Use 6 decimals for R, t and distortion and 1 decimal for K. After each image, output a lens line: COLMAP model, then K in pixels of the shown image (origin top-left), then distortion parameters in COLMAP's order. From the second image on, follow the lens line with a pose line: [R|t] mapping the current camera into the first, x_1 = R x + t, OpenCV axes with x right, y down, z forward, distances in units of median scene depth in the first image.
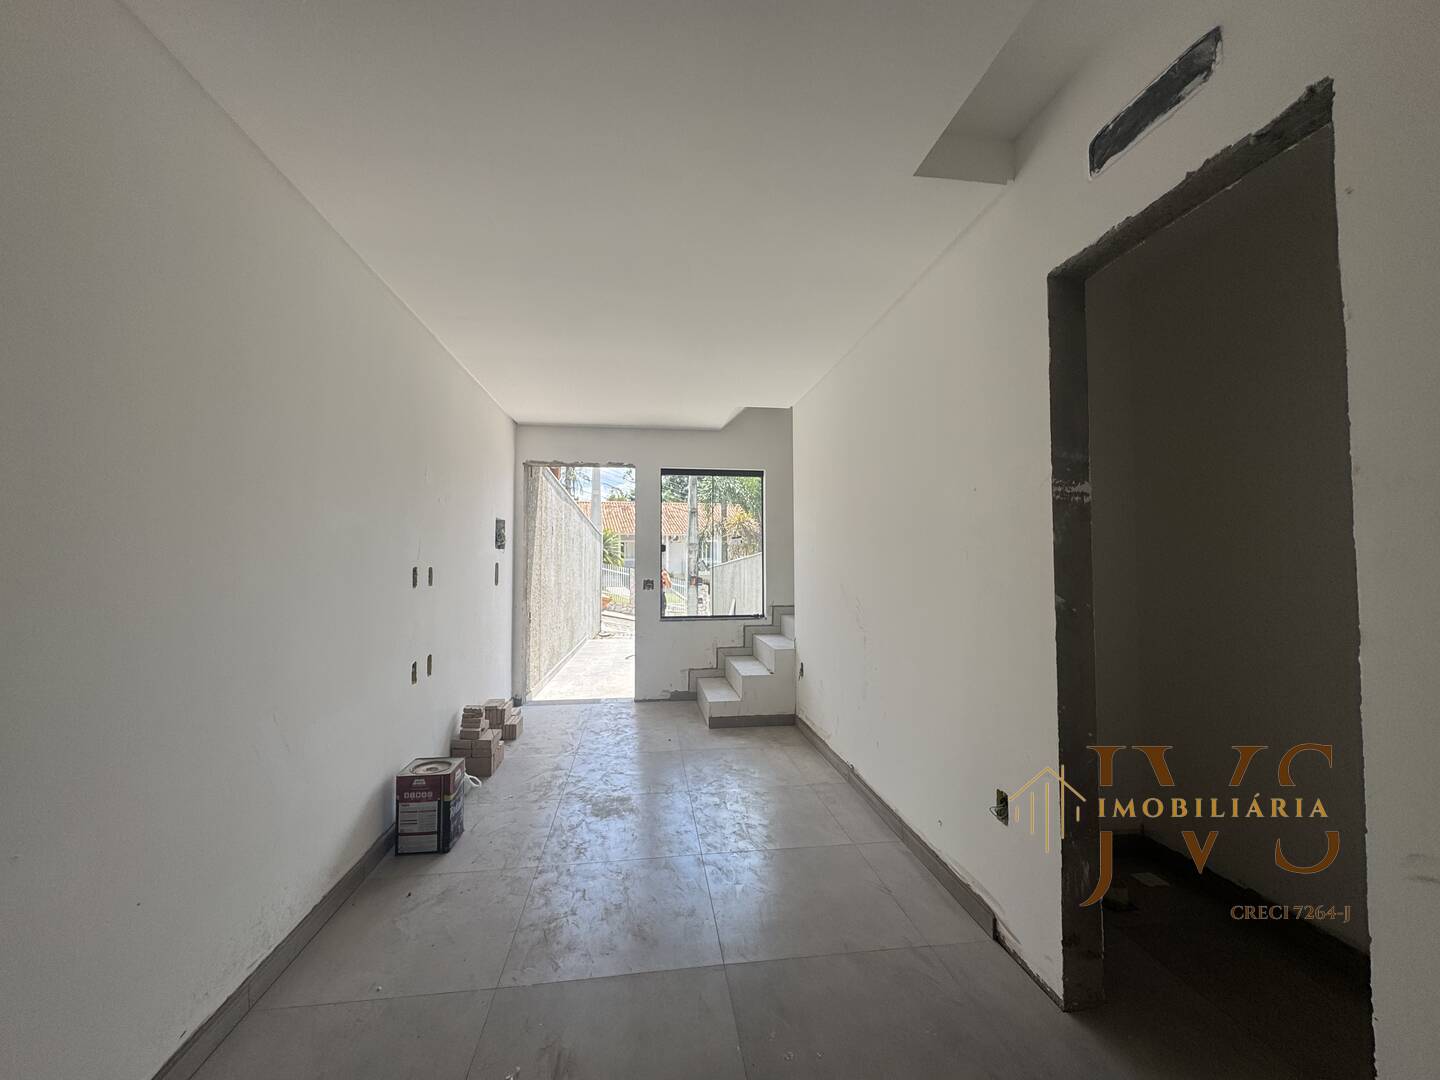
lens RADIAL K [[578.6, 0, 719.8], [0, 578.6, 538.9], [0, 0, 1]] dist [-0.001063, 0.000127]
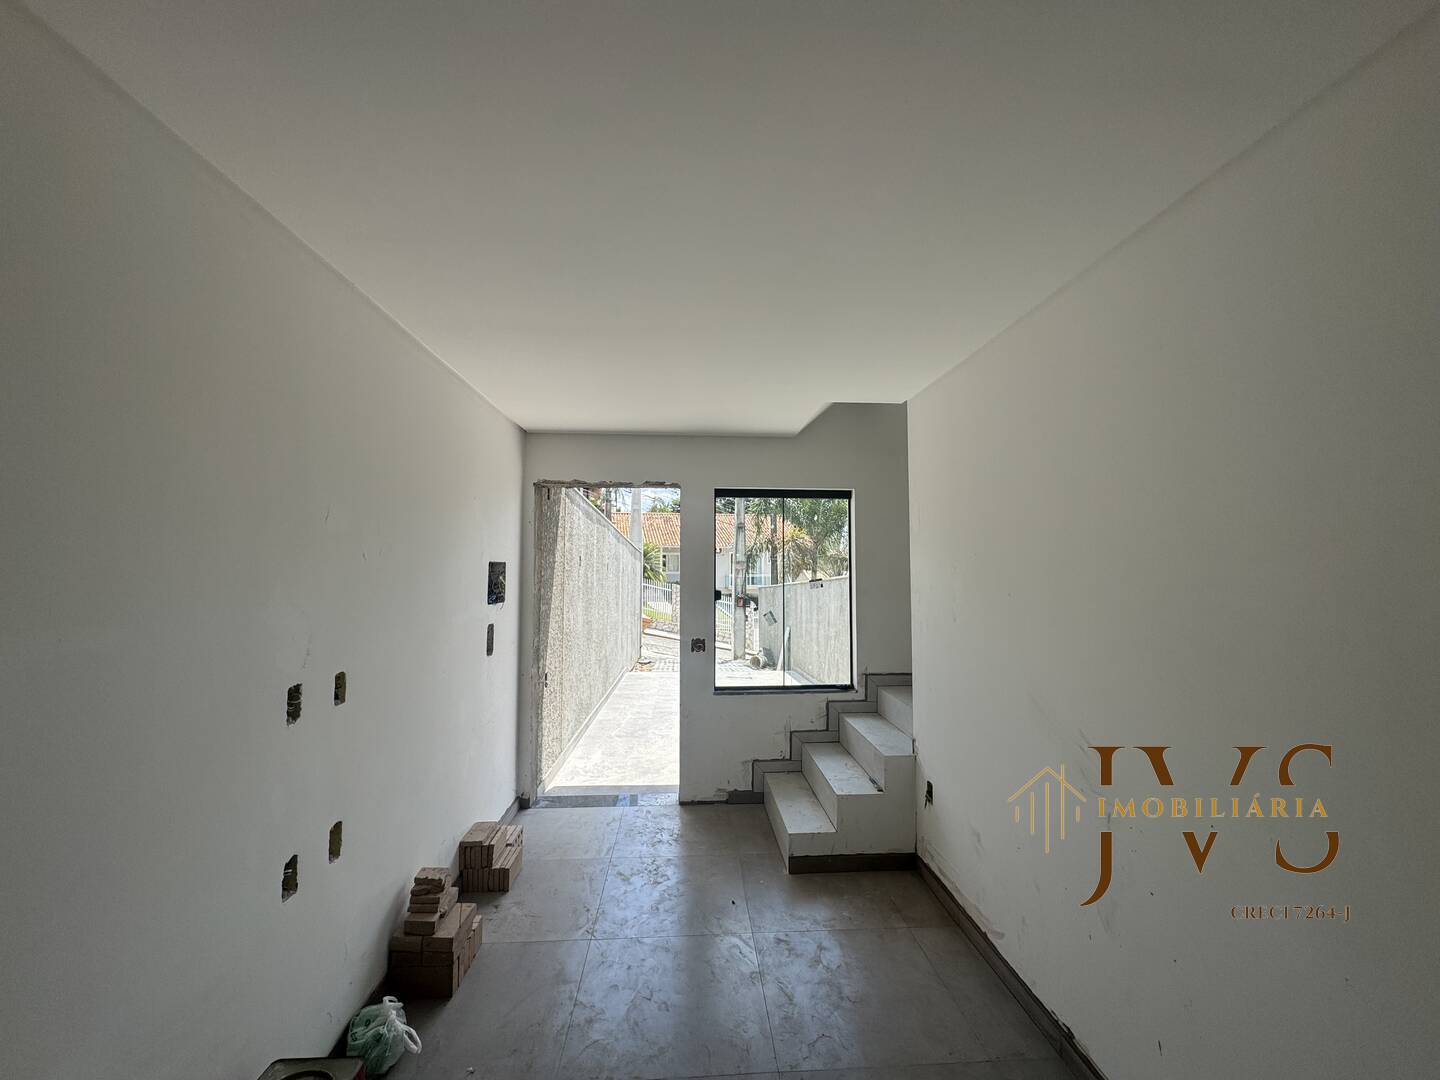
lens RADIAL K [[578.6, 0, 719.8], [0, 578.6, 538.9], [0, 0, 1]] dist [-0.001063, 0.000127]
pose [[0.997468, -0.000574, -0.071119, -0.041923], [-0.000435, 0.999899, -0.014174, -0.046246], [0.071120, 0.014169, 0.997367, 0.253578]]
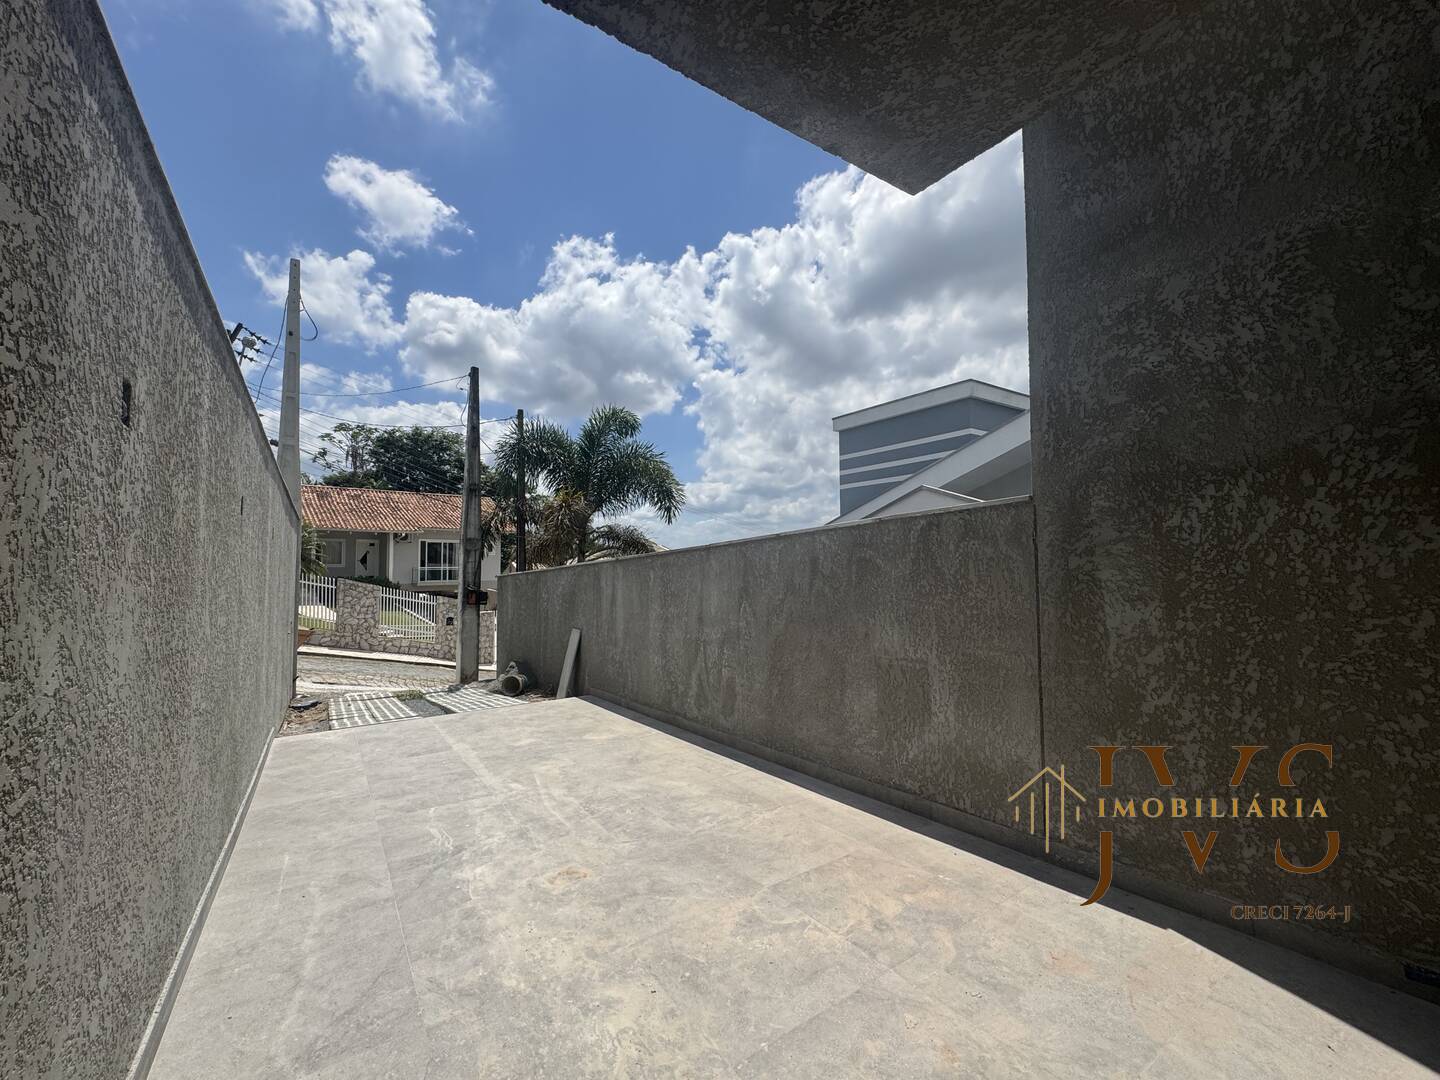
lens RADIAL K [[578.6, 0, 719.8], [0, 578.6, 538.9], [0, 0, 1]] dist [-0.001063, 0.000127]
pose [[0.898128, 0.016158, 0.439437, -0.252718], [-0.012089, 0.999854, -0.012057, 0.037950], [-0.439568, 0.005516, 0.898192, 0.963850]]
